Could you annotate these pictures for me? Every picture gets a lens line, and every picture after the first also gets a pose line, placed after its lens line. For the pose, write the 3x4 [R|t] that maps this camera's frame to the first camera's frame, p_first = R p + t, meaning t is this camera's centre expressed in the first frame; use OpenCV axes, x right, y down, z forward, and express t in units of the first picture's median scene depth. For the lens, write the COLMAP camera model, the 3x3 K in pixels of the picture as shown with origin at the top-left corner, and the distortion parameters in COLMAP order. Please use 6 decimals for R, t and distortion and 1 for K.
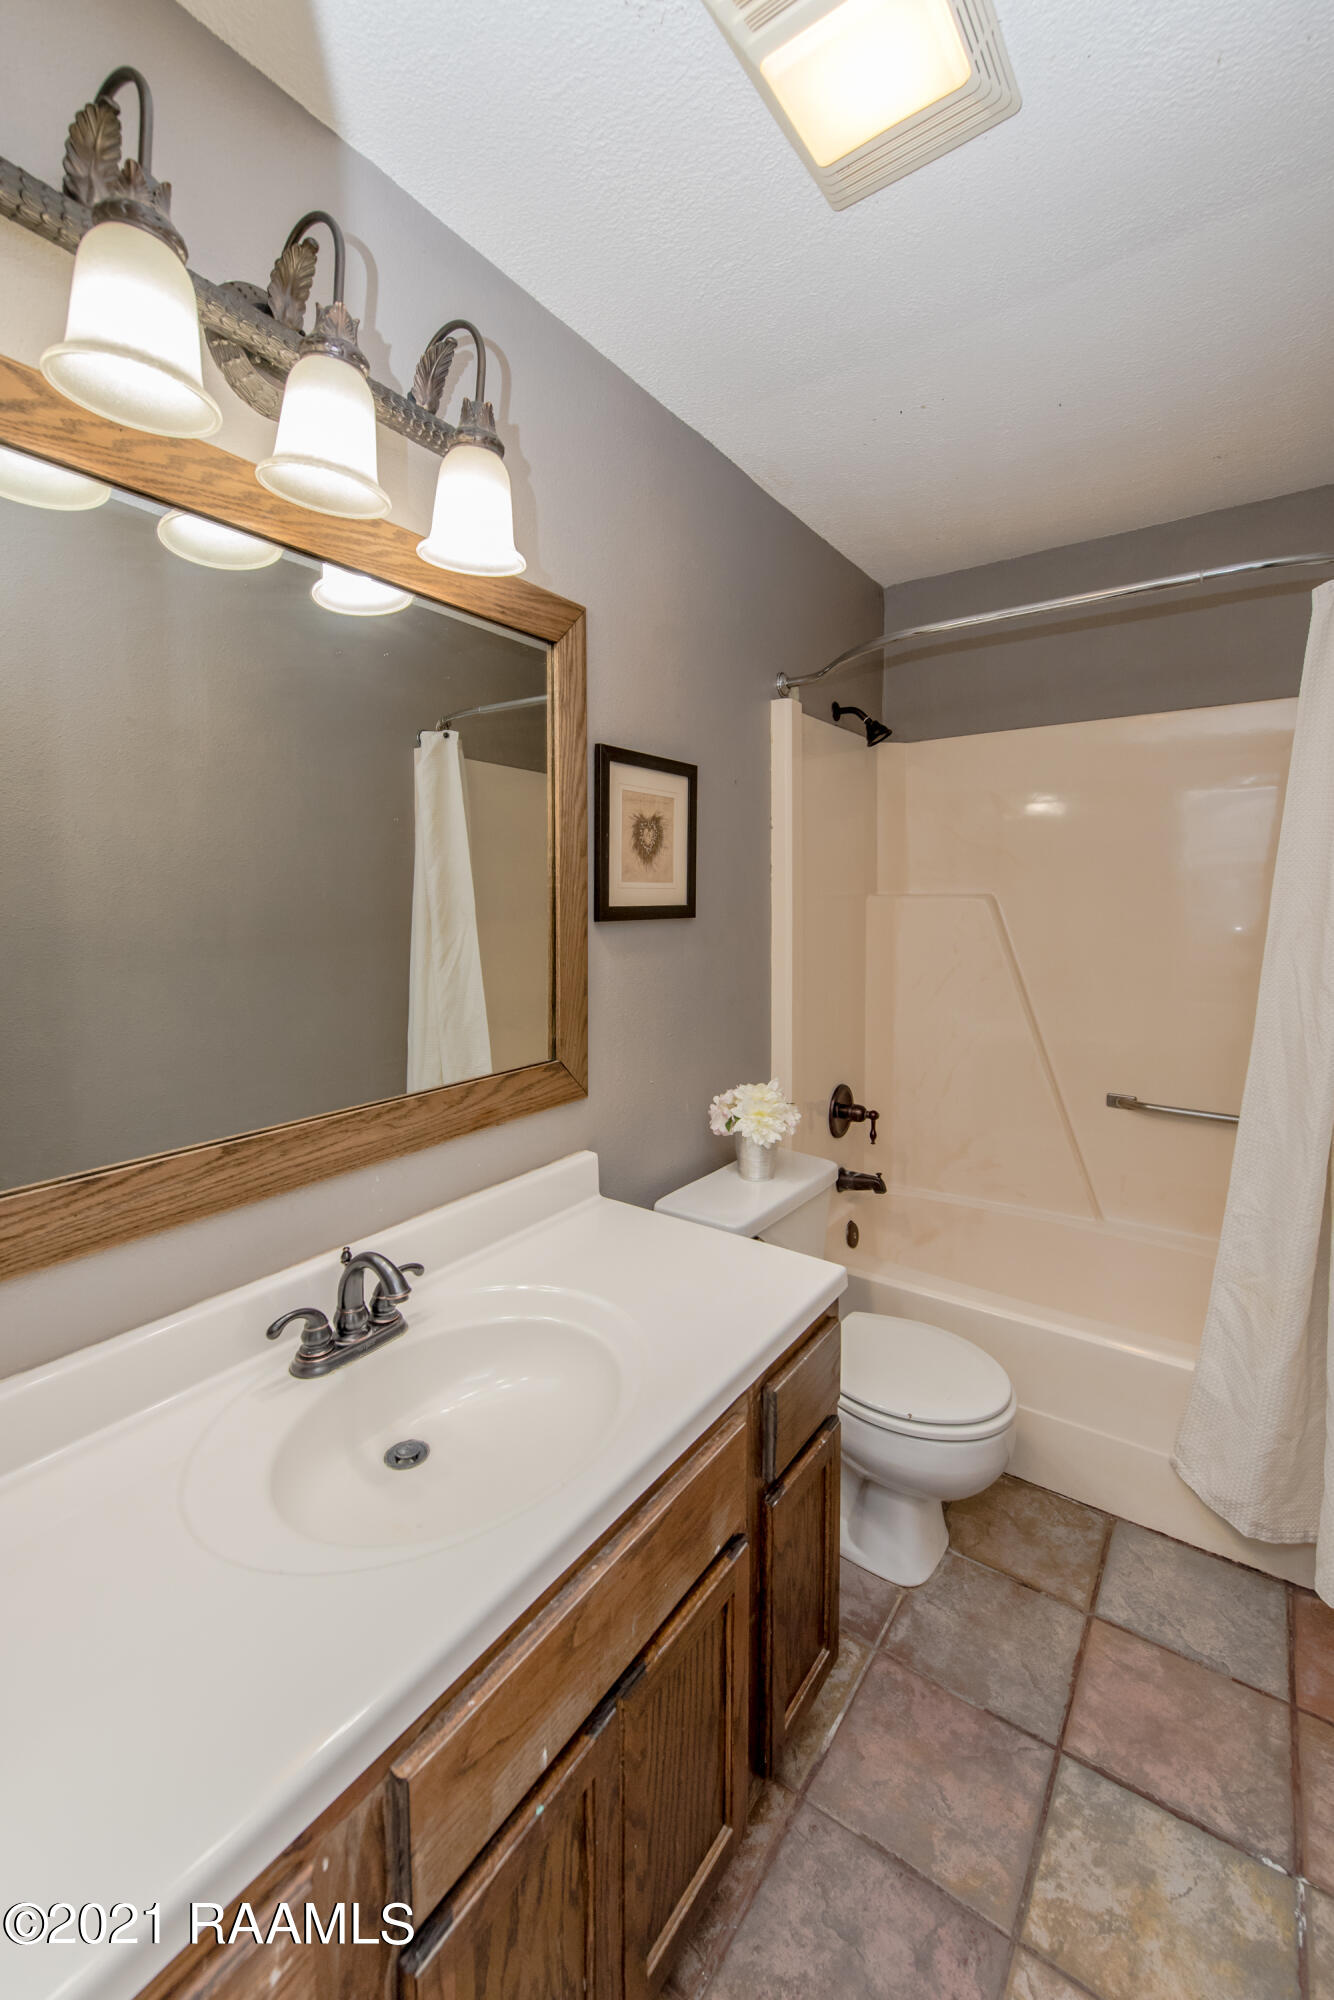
lens RADIAL K [[779.7, 0, 618.5], [0, 779.7, 957.7], [0, 0, 1]] dist [-0.002691, -0.000472]
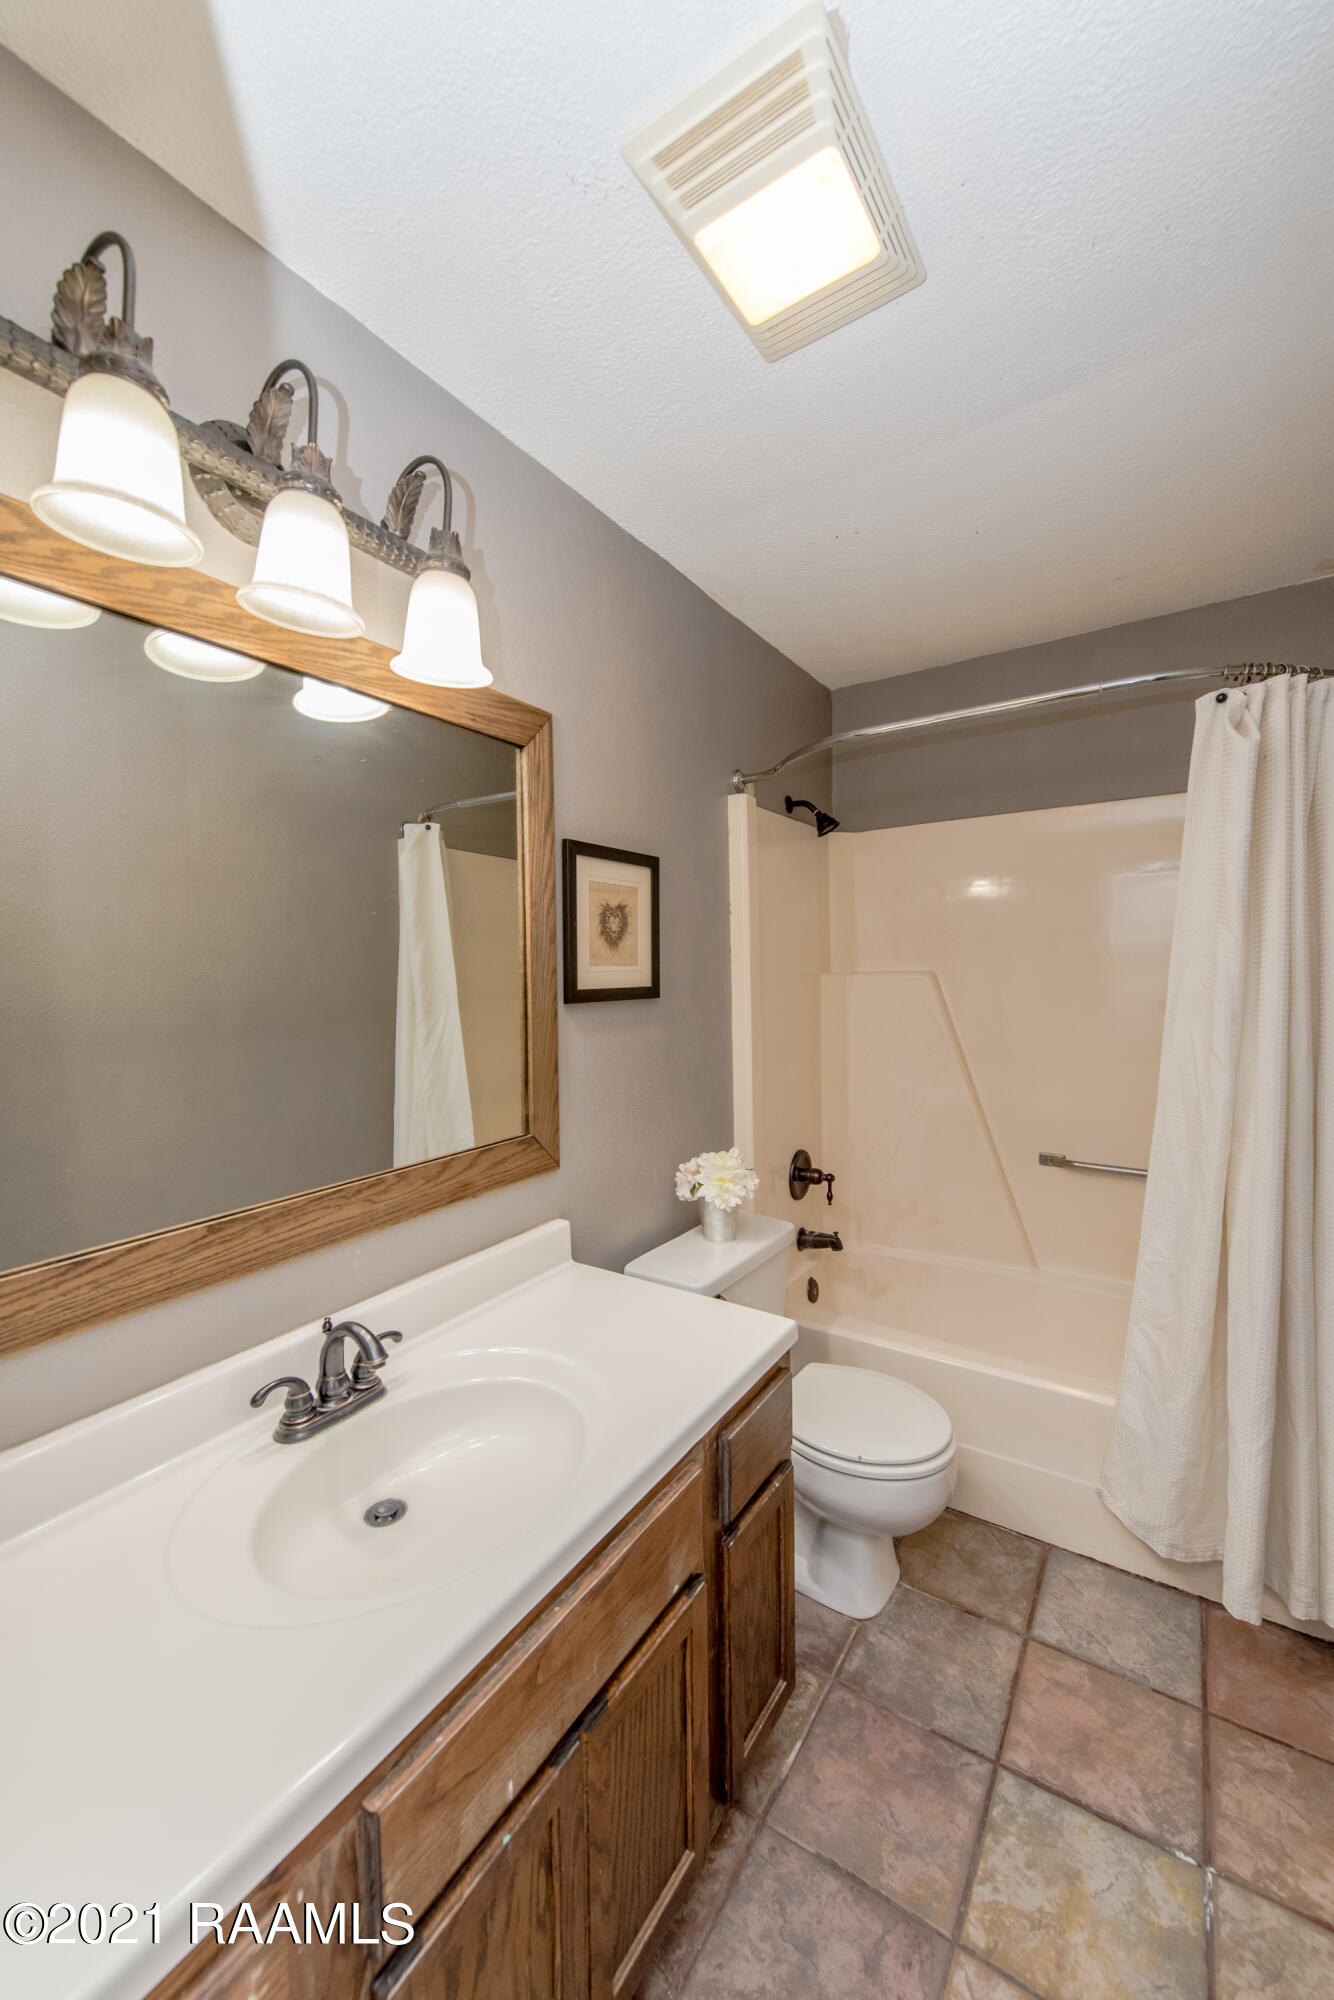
lens RADIAL K [[779.7, 0, 666.3], [0, 779.7, 998.9], [0, 0, 1]] dist [-0.002691, -0.000472]
pose [[0.999132, -0.017441, 0.037834, 0.080091], [0.018302, 0.999579, -0.022516, -0.030809], [-0.037425, 0.023189, 0.999030, -0.089141]]
